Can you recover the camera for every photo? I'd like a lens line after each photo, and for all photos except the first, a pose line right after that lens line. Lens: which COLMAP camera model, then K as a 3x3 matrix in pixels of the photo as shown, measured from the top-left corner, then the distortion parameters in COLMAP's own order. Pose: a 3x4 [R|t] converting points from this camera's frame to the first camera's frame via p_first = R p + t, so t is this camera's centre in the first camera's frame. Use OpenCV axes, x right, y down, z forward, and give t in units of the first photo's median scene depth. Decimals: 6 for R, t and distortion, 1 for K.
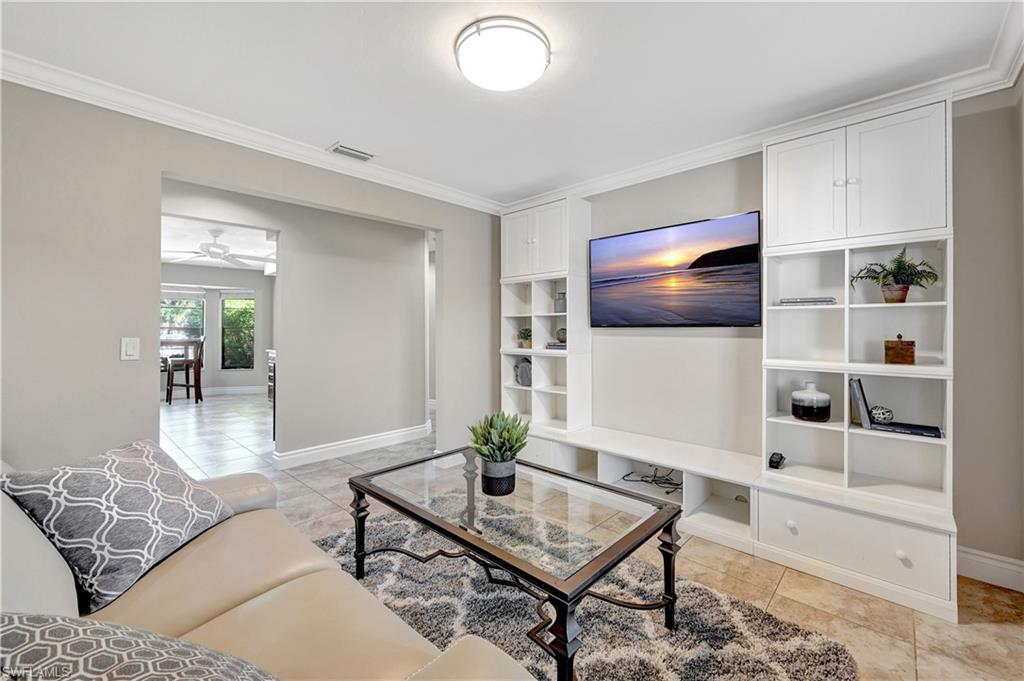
lens RADIAL K [[412.0, 0, 514.0], [0, 412.0, 331.6], [0, 0, 1]] dist [-0.001930, 0.000027]
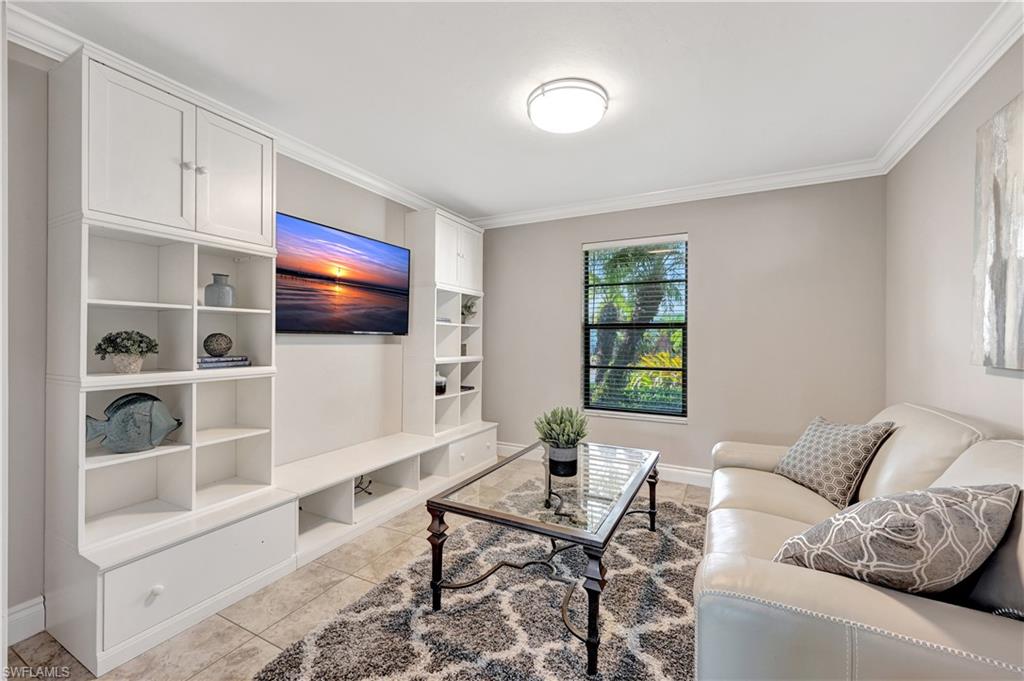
lens RADIAL K [[405.9, 0, 512.1], [0, 405.9, 336.9], [0, 0, 1]] dist [-0.000749, 0.000089]
pose [[-0.266676, 0.000717, 0.963786, -0.788793], [-0.000421, 1.000000, -0.000861, -0.005338], [-0.963786, -0.000635, -0.266676, 1.014645]]
